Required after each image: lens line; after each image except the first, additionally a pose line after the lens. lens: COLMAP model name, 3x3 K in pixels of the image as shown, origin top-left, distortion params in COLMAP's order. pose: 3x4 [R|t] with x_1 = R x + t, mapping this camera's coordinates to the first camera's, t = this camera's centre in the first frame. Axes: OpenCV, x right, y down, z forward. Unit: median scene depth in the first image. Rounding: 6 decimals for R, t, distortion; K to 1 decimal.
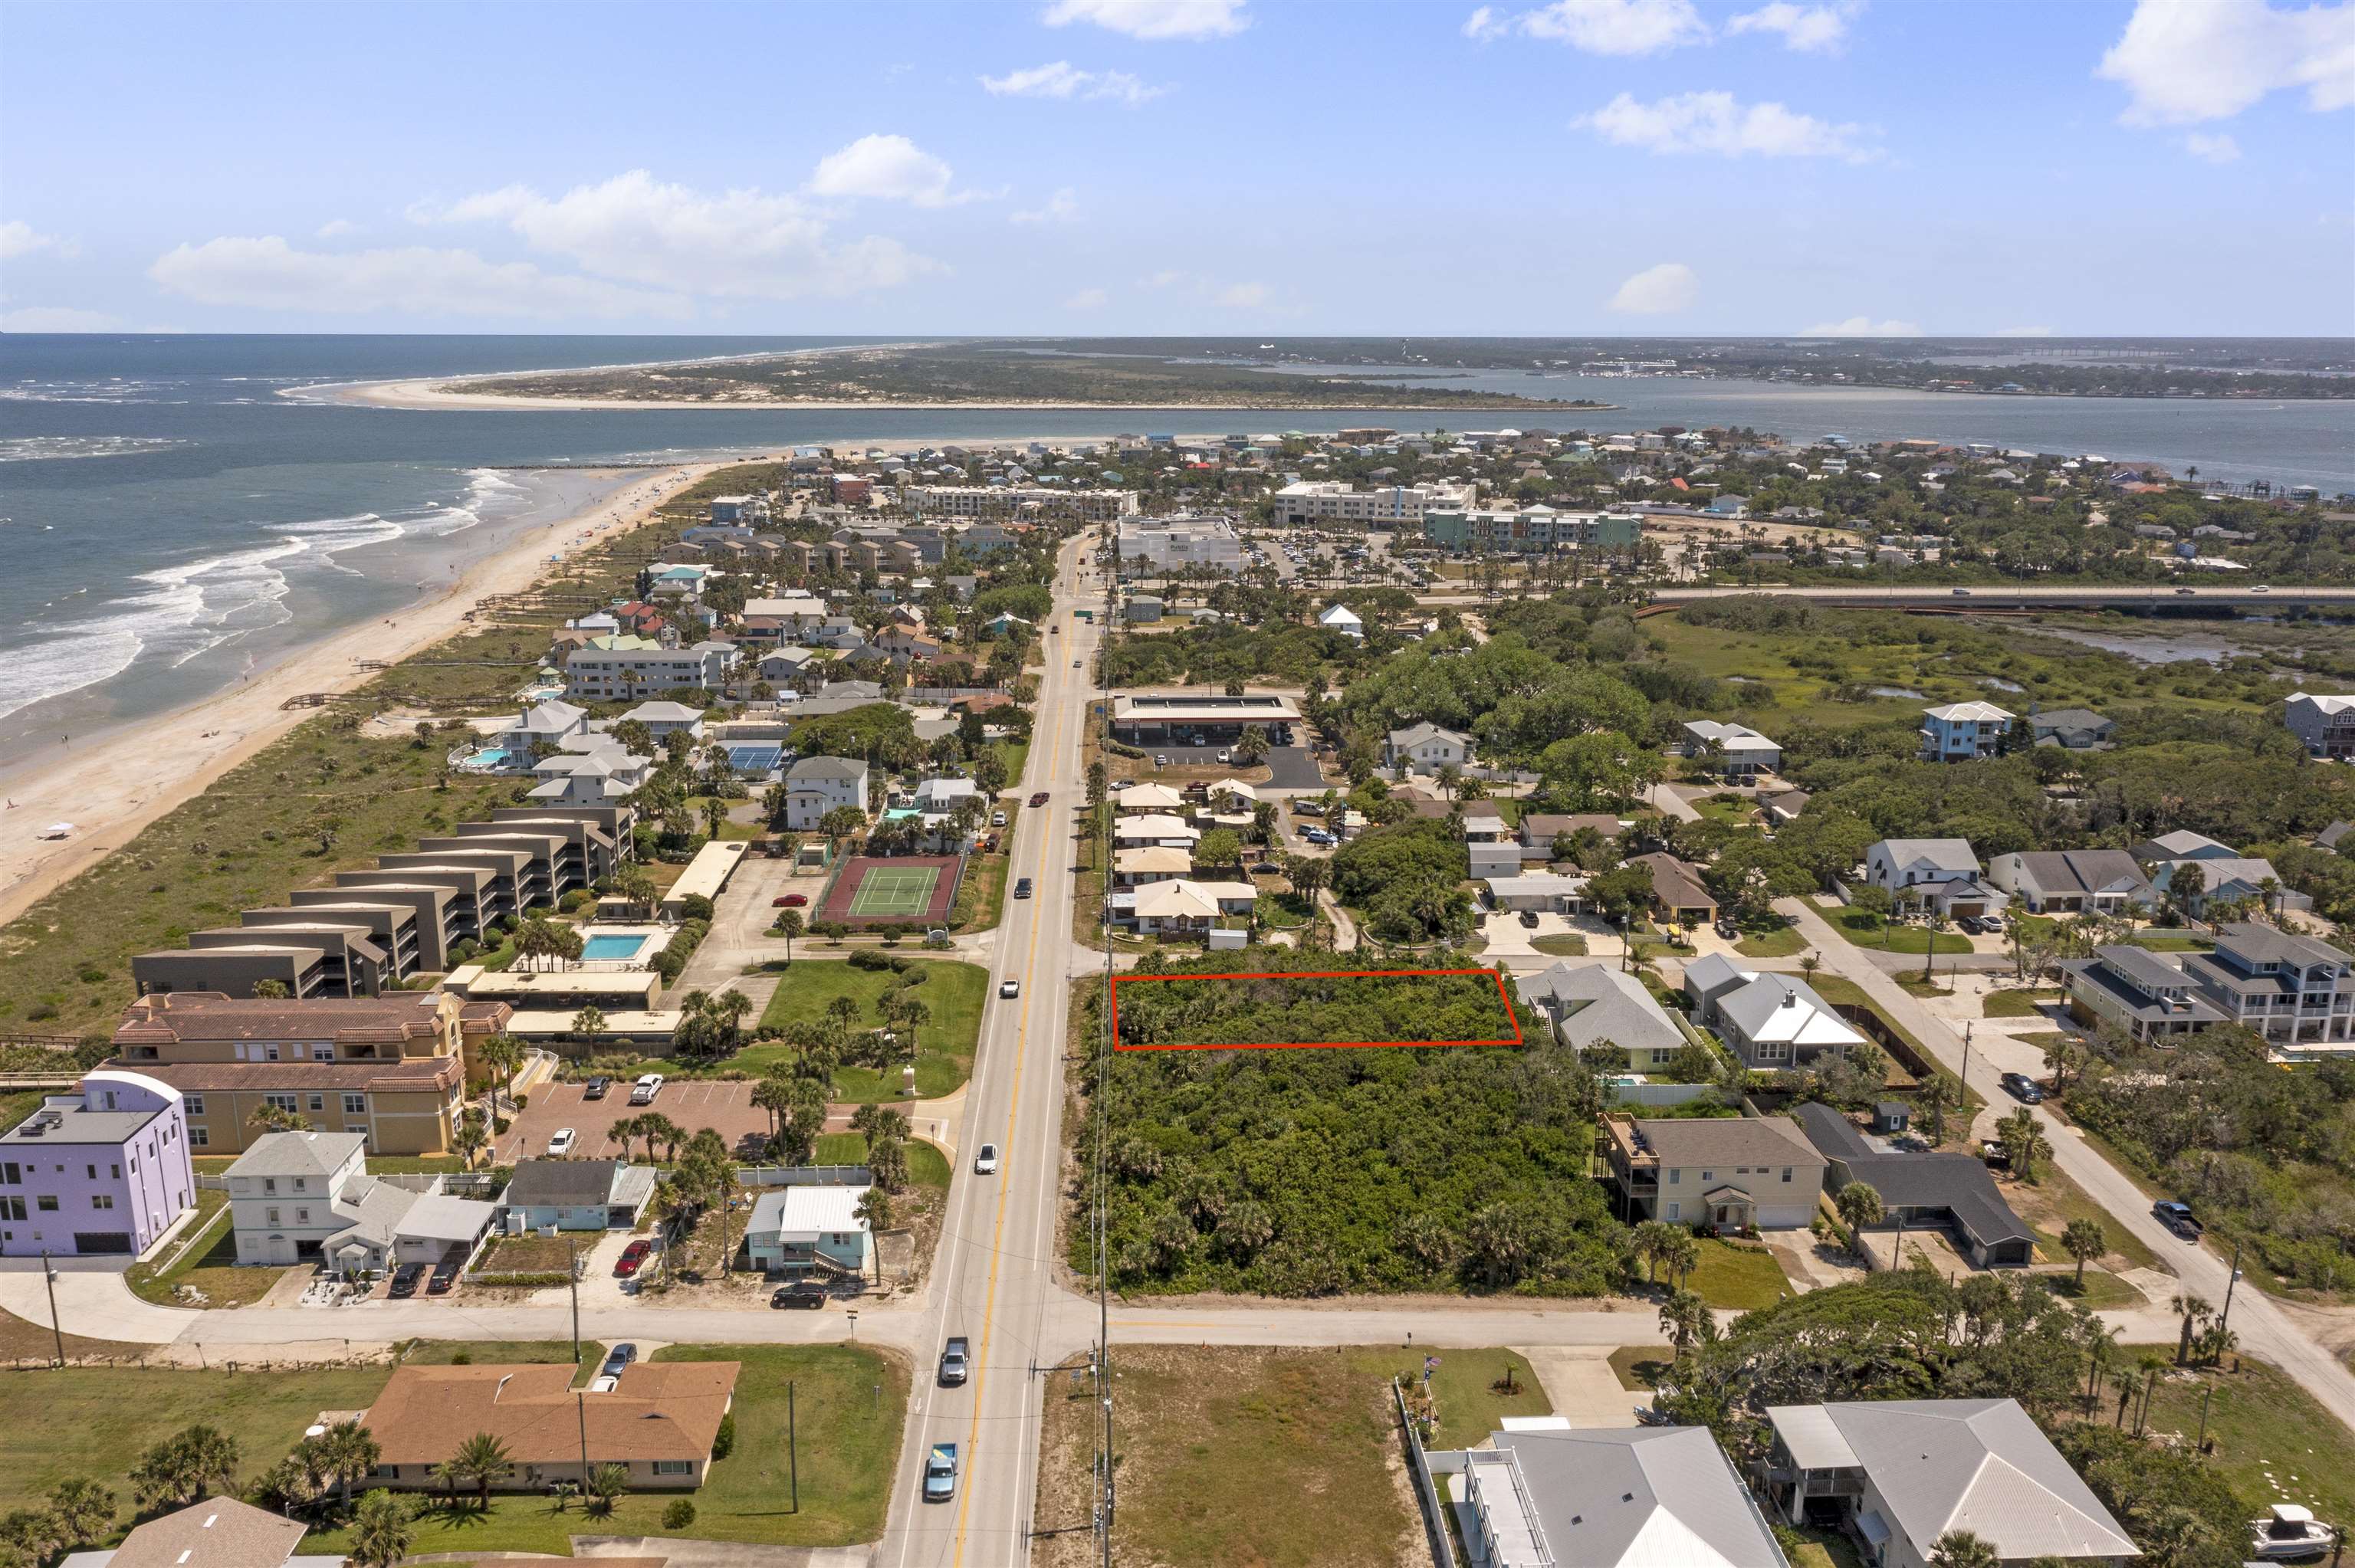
lens RADIAL K [[1863.5, 0, 1182.4], [0, 1863.5, 771.3], [0, 0, 1]] dist [-0.020128, 0.005712]
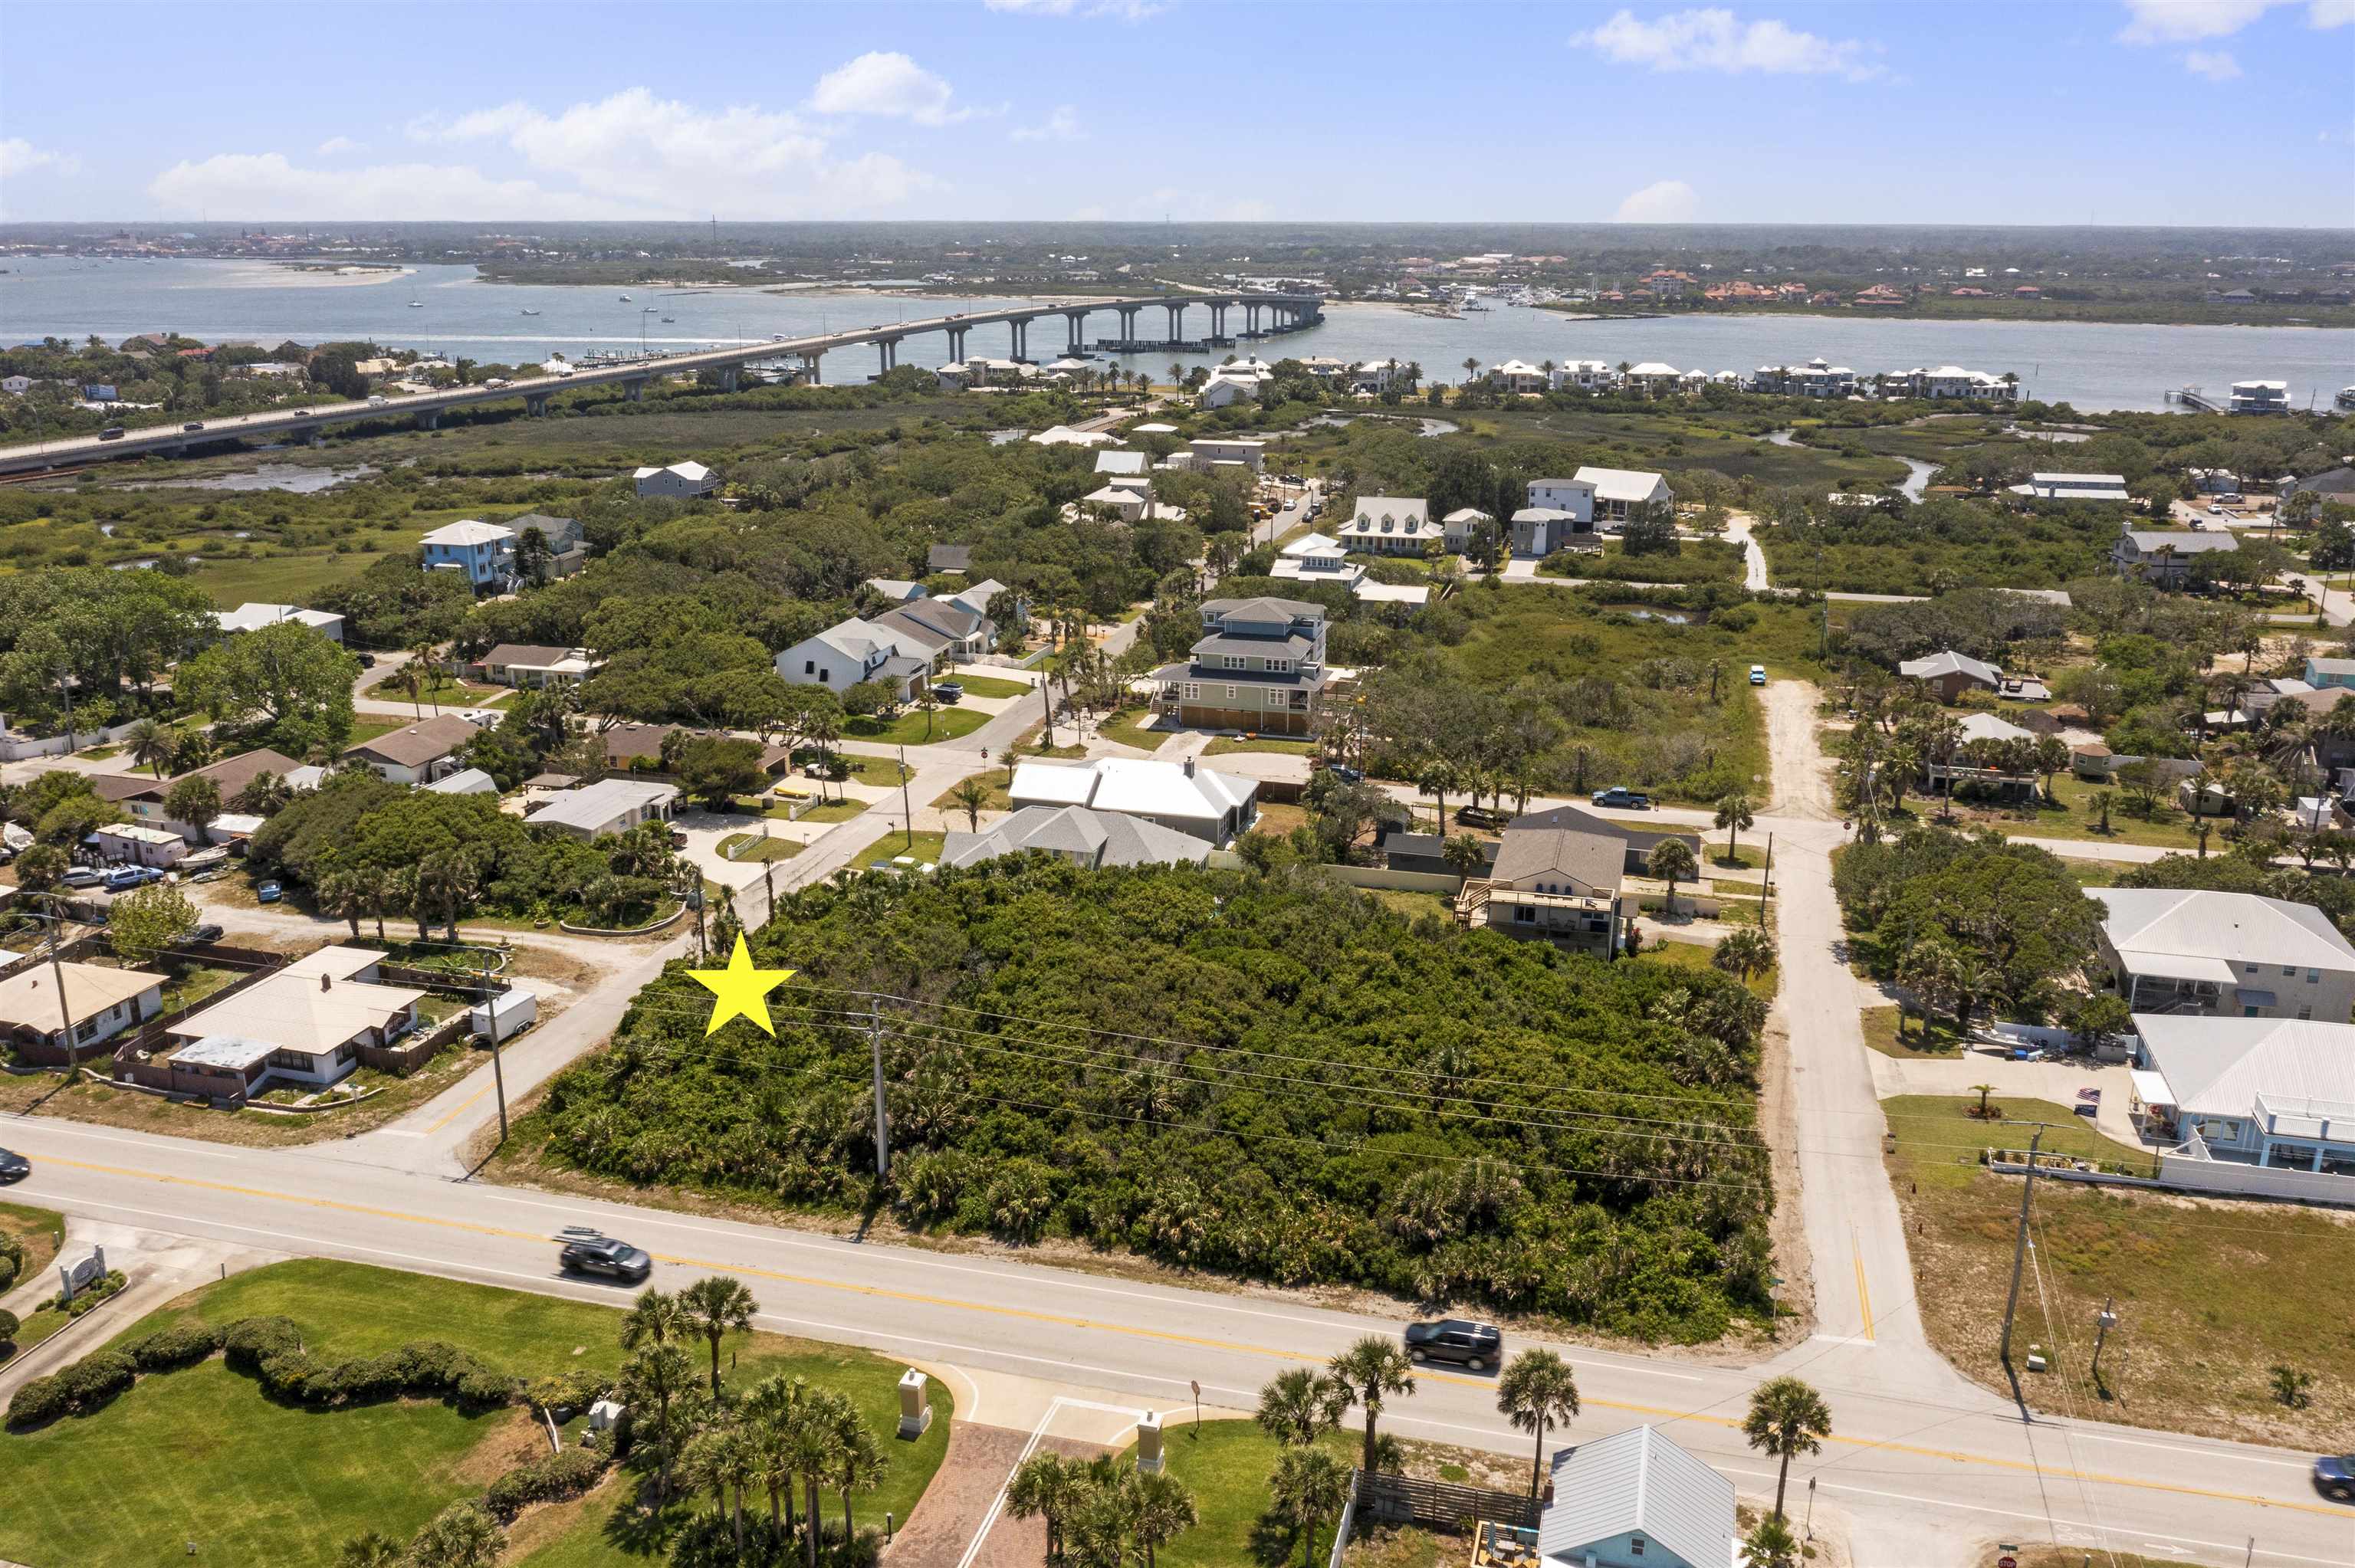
lens RADIAL K [[1863.5, 0, 1182.4], [0, 1863.5, 771.3], [0, 0, 1]] dist [-0.020128, 0.005712]
pose [[0.296348, -0.274009, 0.914930, -0.404544], [0.221520, 0.951558, 0.213228, -0.053399], [-0.929036, 0.139486, 0.342690, 0.601134]]
